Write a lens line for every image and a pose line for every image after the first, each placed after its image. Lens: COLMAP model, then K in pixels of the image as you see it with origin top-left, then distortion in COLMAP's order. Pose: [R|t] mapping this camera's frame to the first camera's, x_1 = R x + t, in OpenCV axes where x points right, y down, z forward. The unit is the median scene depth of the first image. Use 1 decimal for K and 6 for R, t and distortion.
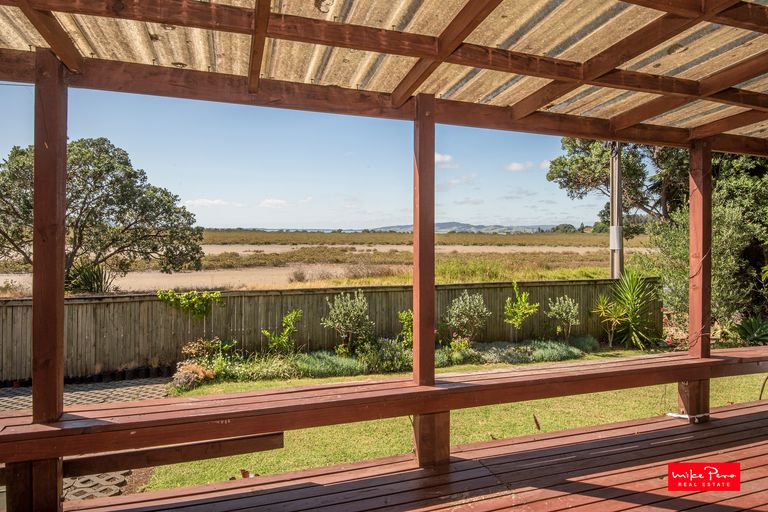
lens RADIAL K [[468.6, 0, 383.2], [0, 468.6, 241.8], [0, 0, 1]] dist [-0.002309, -0.001228]
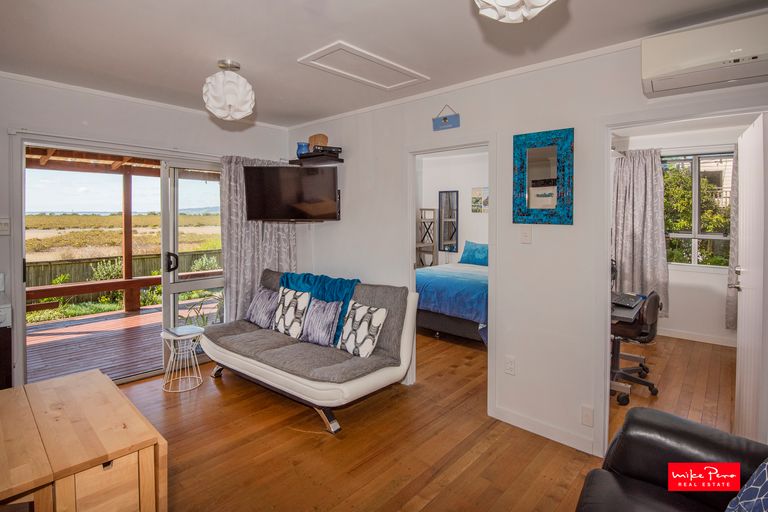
lens RADIAL K [[391.5, 0, 383.6], [0, 391.5, 219.3], [0, 0, 1]] dist [-0.000749, -0.000482]
pose [[0.876418, -0.015302, 0.481308, 0.090565], [0.018464, 0.999828, -0.001835, -0.000224], [-0.481197, 0.010495, 0.876550, -0.483545]]
